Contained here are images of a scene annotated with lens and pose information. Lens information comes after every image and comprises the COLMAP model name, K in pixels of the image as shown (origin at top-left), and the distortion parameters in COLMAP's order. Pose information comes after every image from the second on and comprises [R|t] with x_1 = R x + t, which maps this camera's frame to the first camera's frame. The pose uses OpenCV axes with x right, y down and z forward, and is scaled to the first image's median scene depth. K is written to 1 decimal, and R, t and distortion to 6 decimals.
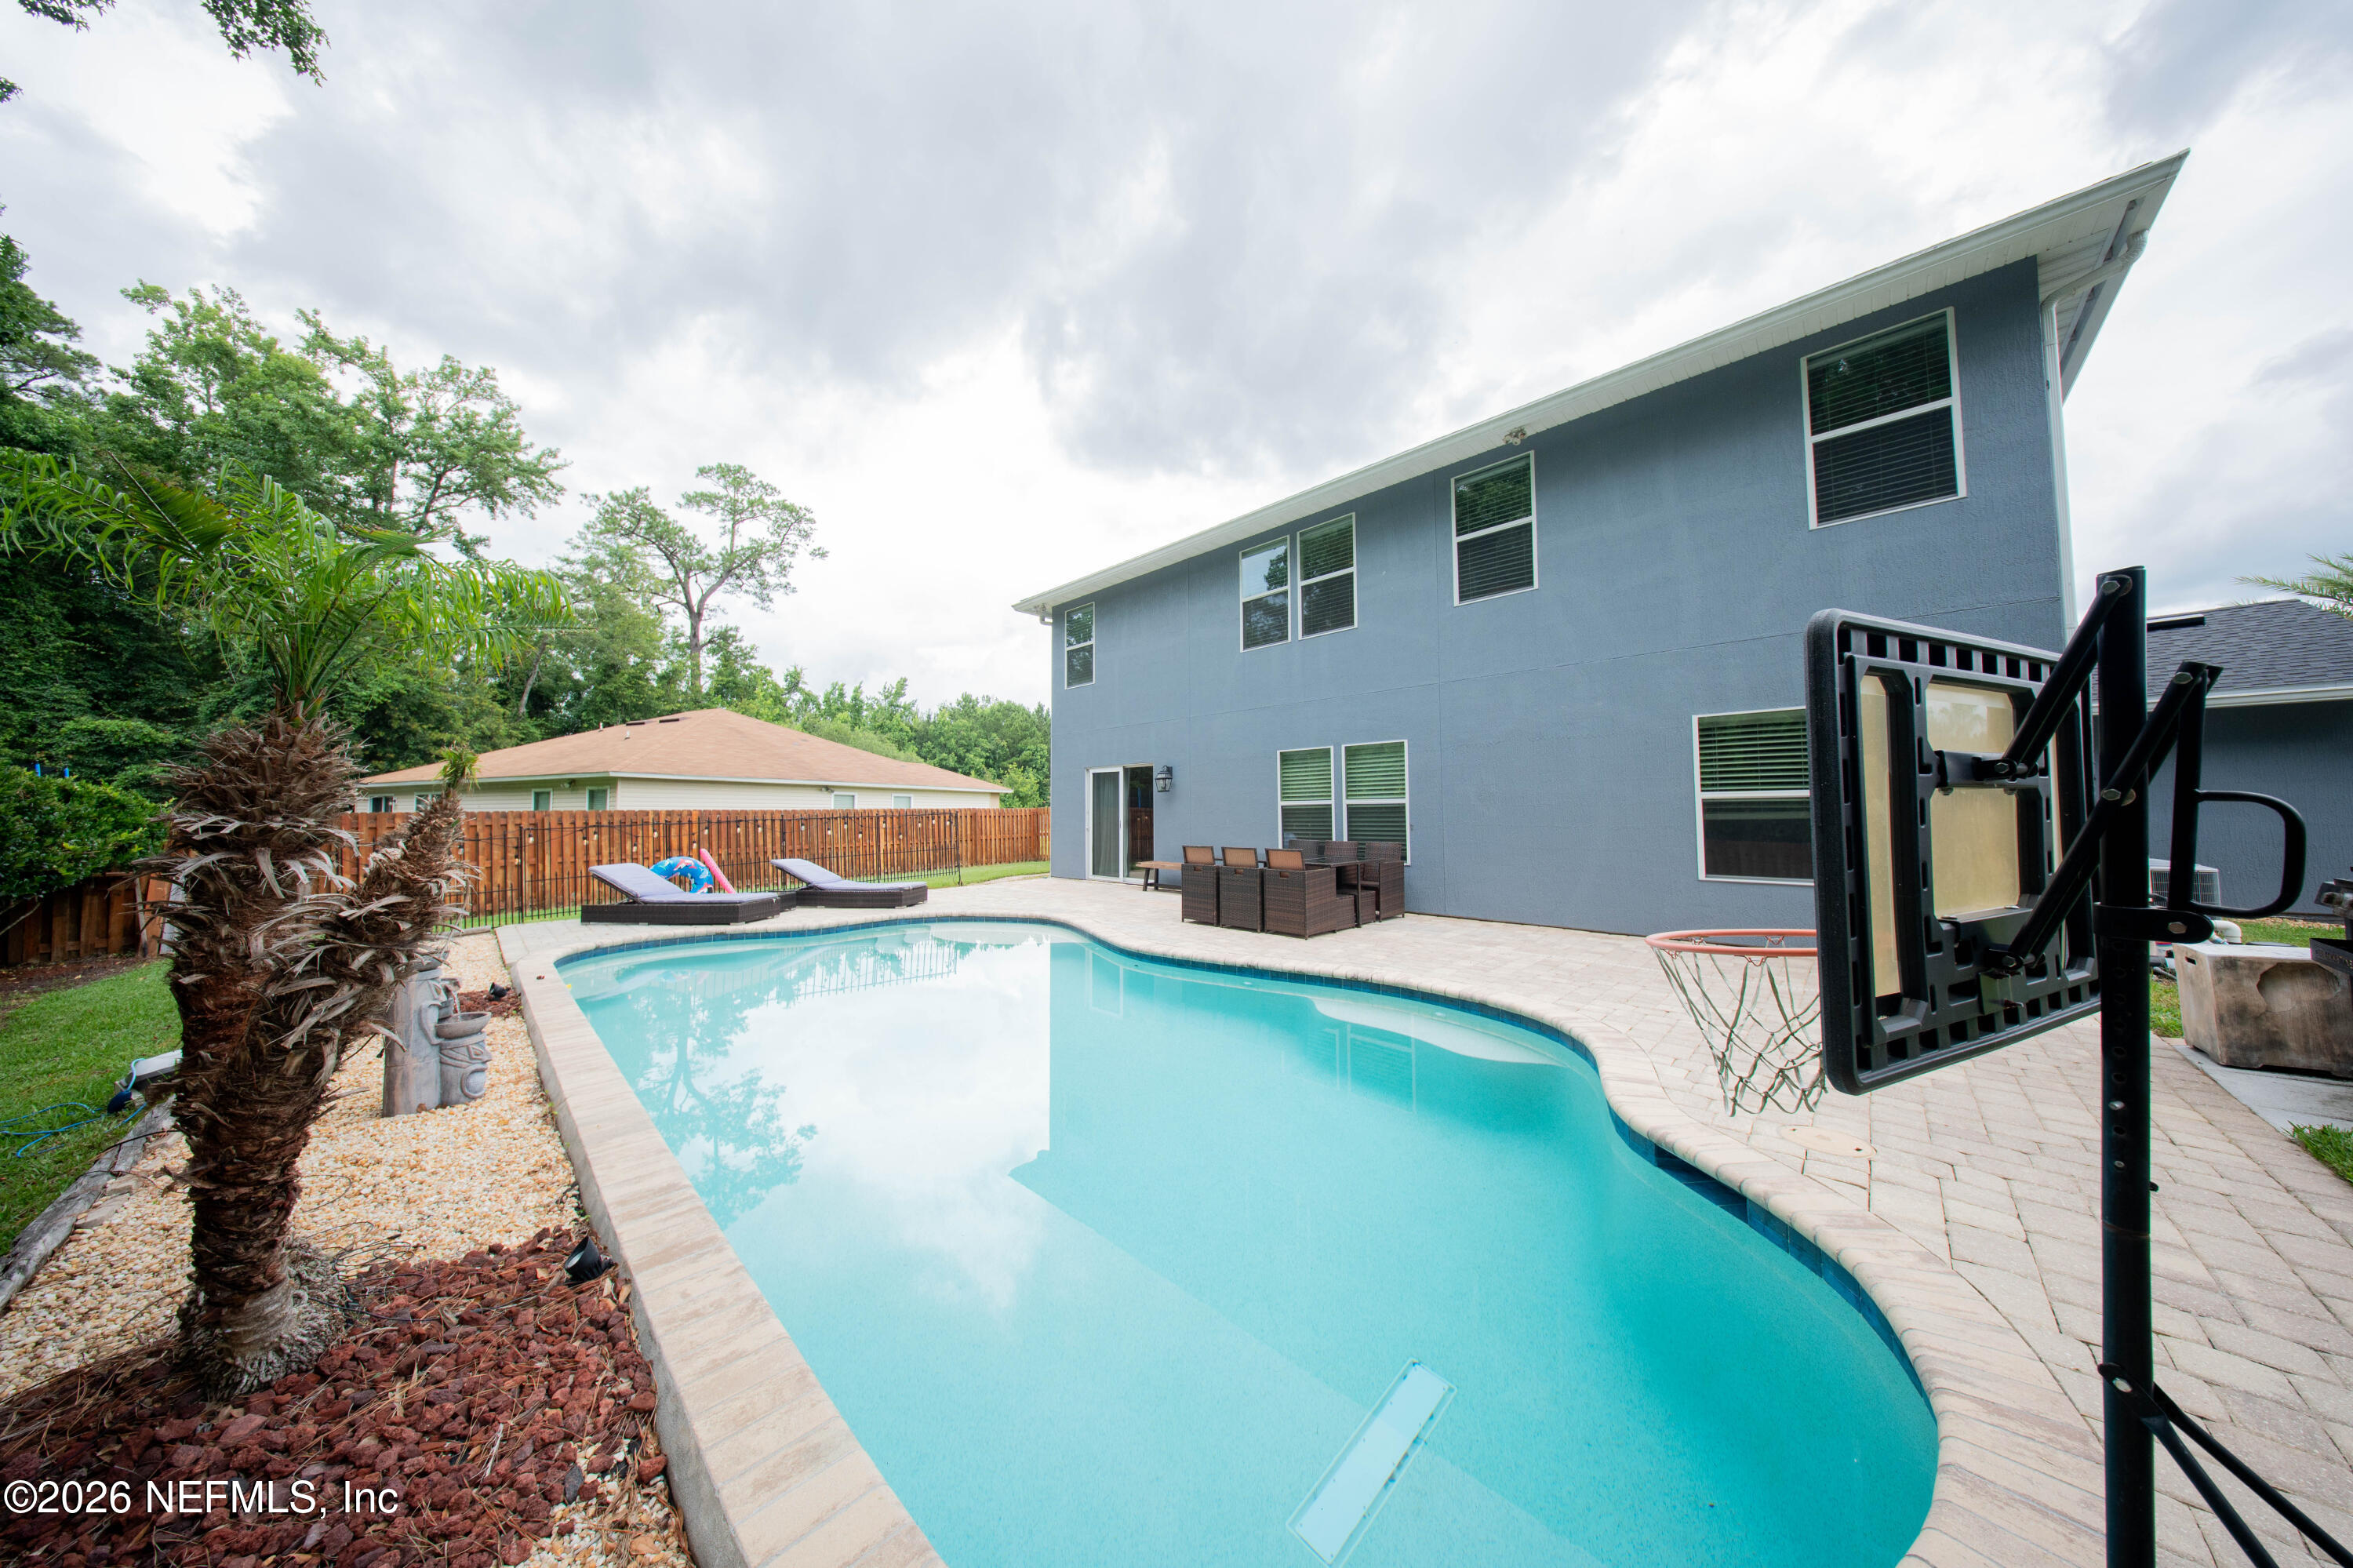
lens RADIAL K [[705.2, 0, 1176.1], [0, 705.2, 792.2], [0, 0, 1]] dist [-0.001933, -0.000221]
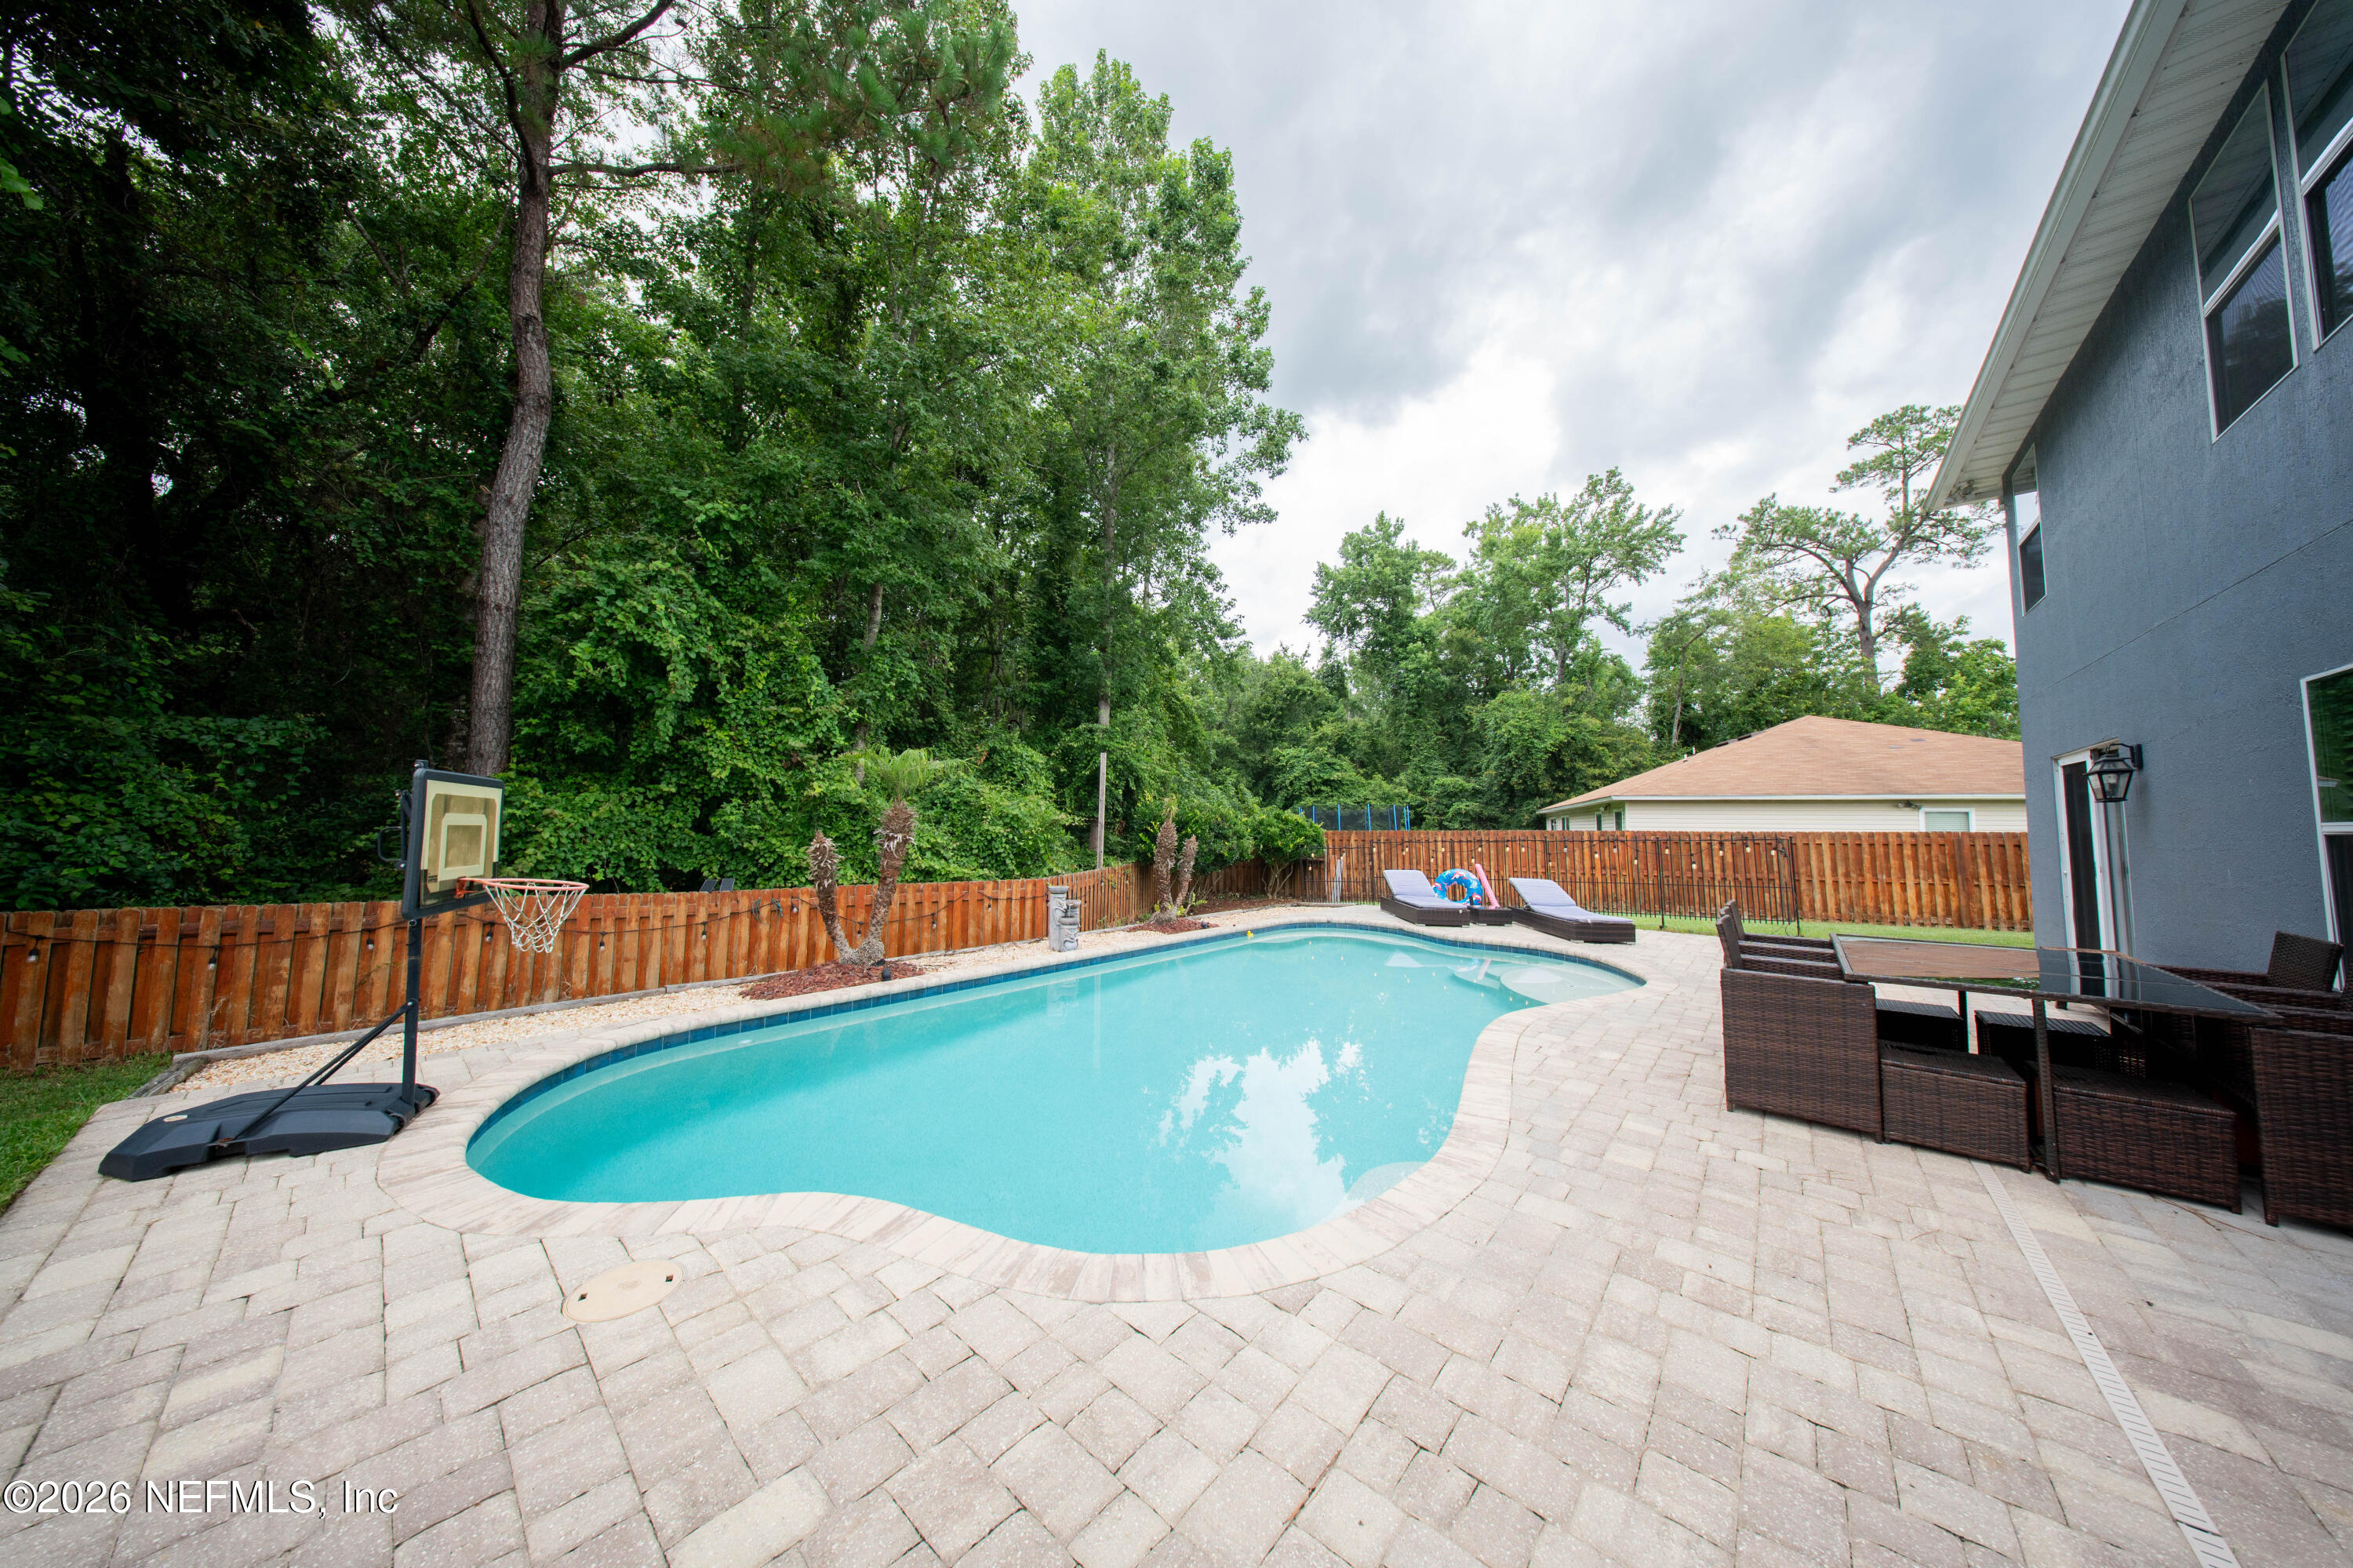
lens RADIAL K [[705.2, 0, 1176.1], [0, 705.2, 792.2], [0, 0, 1]] dist [-0.001933, -0.000221]
pose [[0.053152, -0.045872, -0.997532, 0.181074], [0.018057, 0.998825, -0.044969, 0.001770], [0.998423, -0.015622, 0.053918, 0.163327]]
